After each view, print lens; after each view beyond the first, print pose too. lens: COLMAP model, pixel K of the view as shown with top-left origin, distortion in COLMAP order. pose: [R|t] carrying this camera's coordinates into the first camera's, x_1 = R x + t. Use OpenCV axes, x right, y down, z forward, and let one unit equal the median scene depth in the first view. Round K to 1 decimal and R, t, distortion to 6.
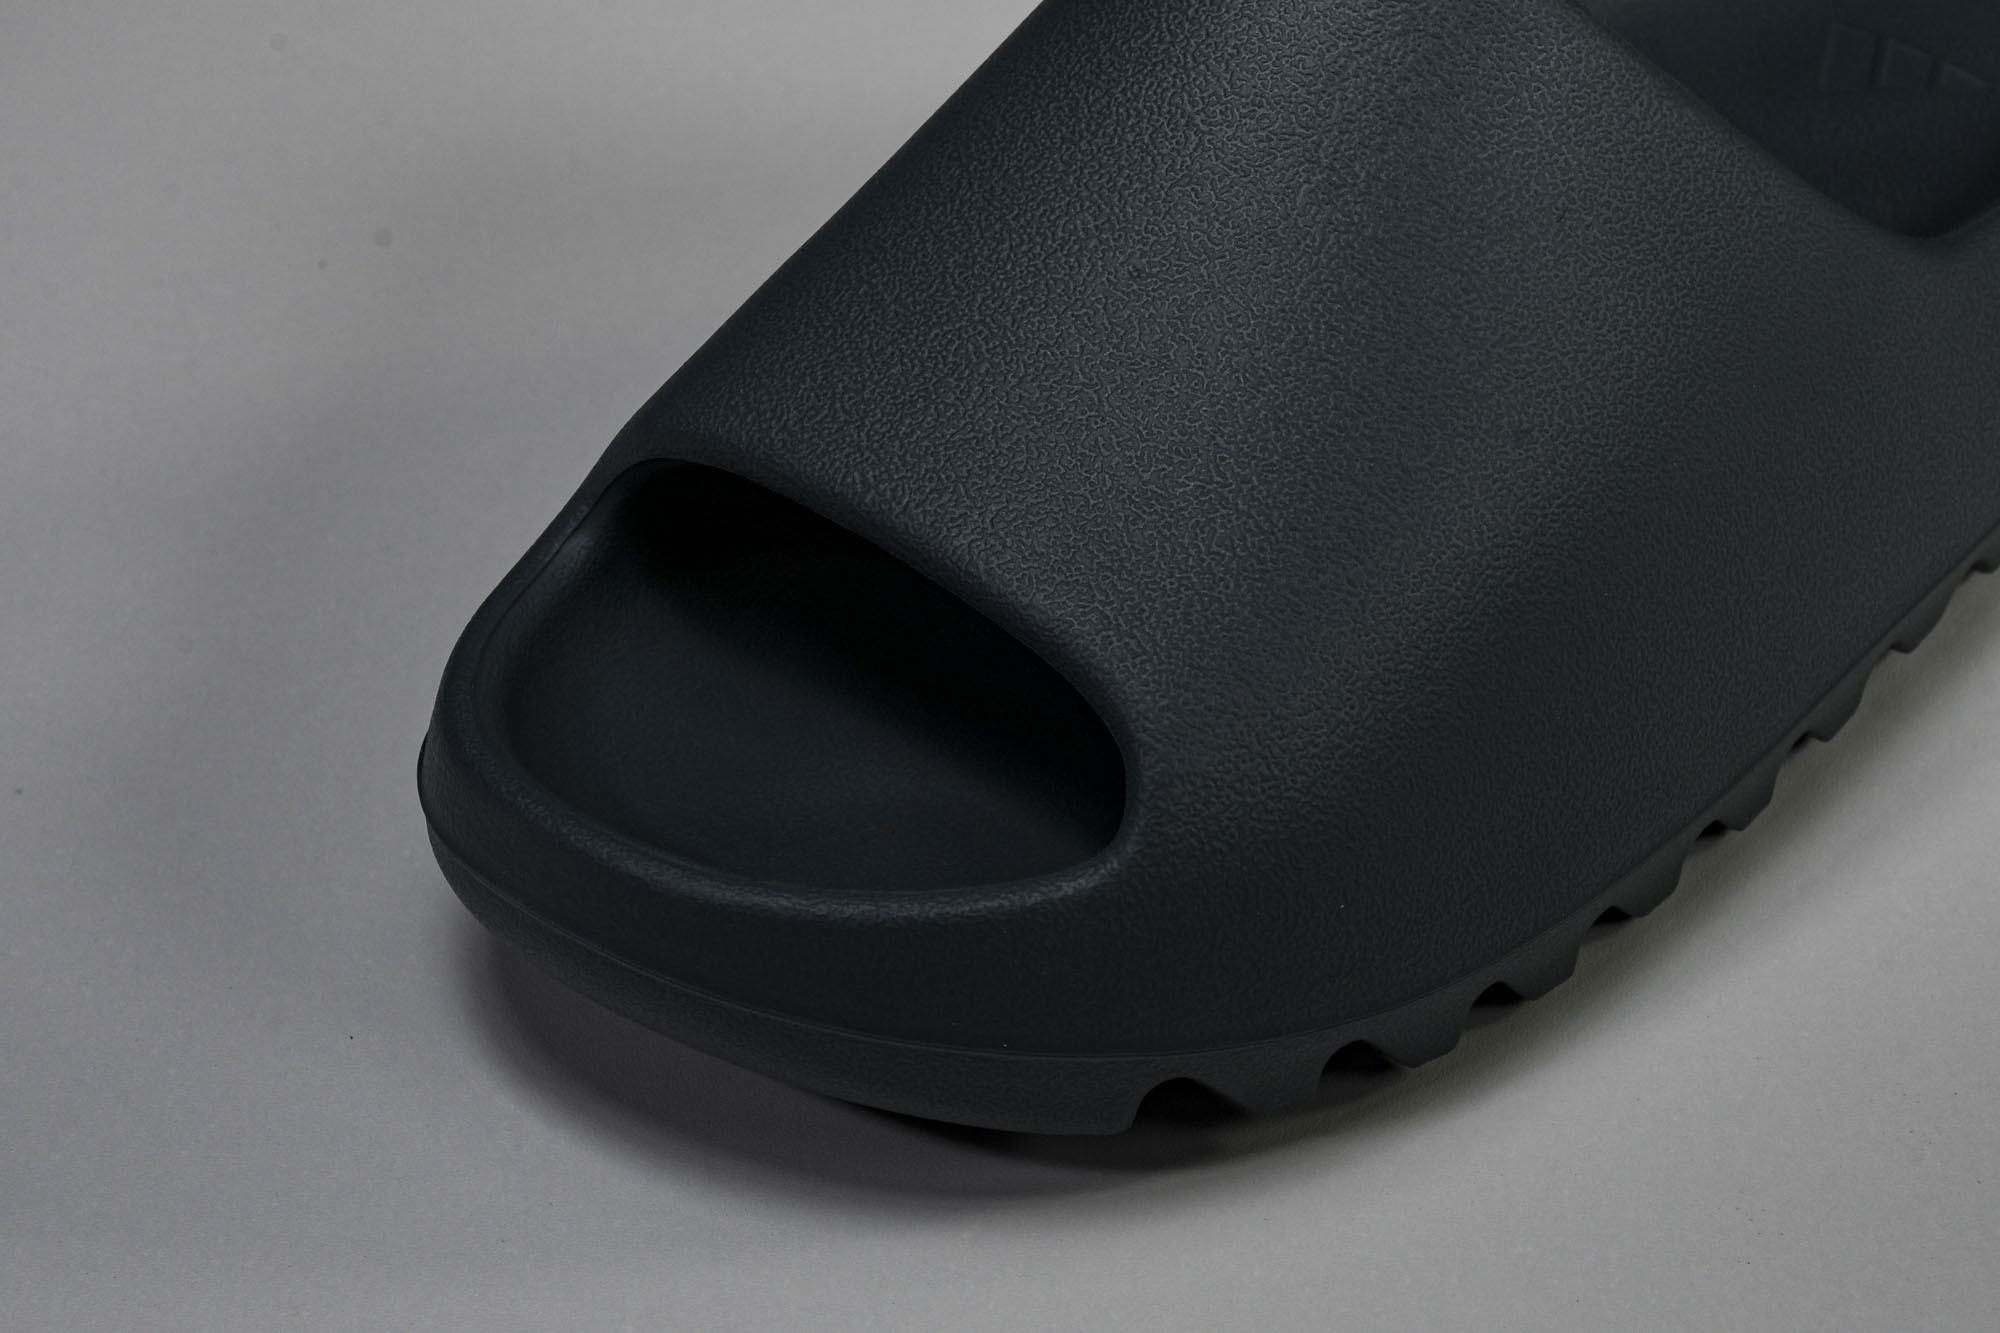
lens RADIAL K [[5637.5, 0, 1000.0], [0, 5637.5, 666.5], [0, 0, 1]] dist [0.555216, 1.270644]
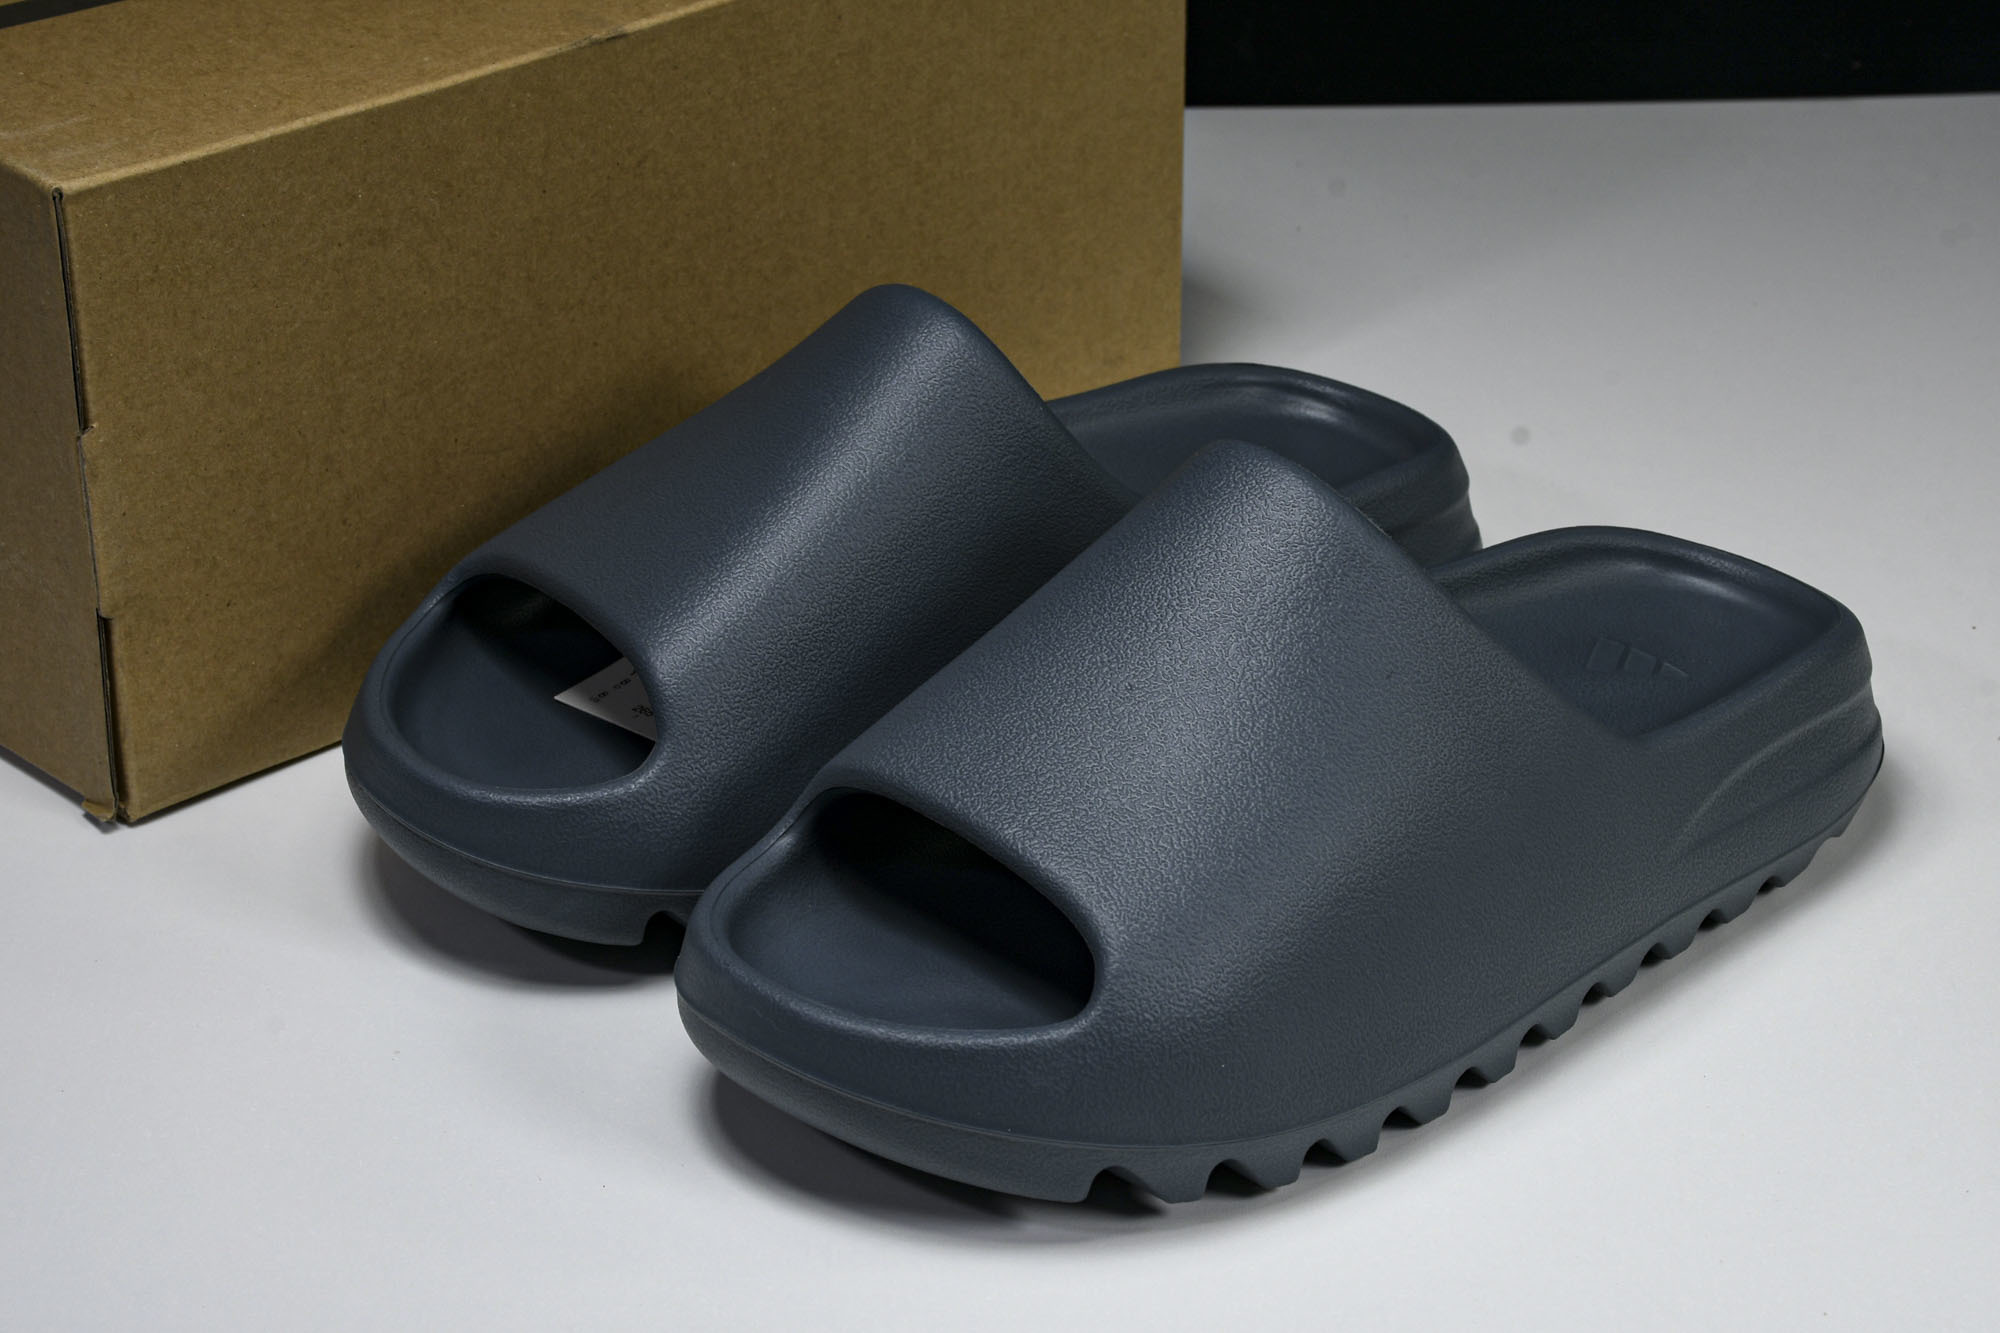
lens RADIAL K [[4423.8, 0, 1000.0], [0, 4423.8, 666.5], [0, 0, 1]] dist [0.350323, 0.557400]
pose [[0.995348, 0.066626, -0.069590, 0.076765], [-0.078917, 0.978167, -0.192252, 0.178572], [0.055261, 0.196849, 0.978875, -0.276544]]
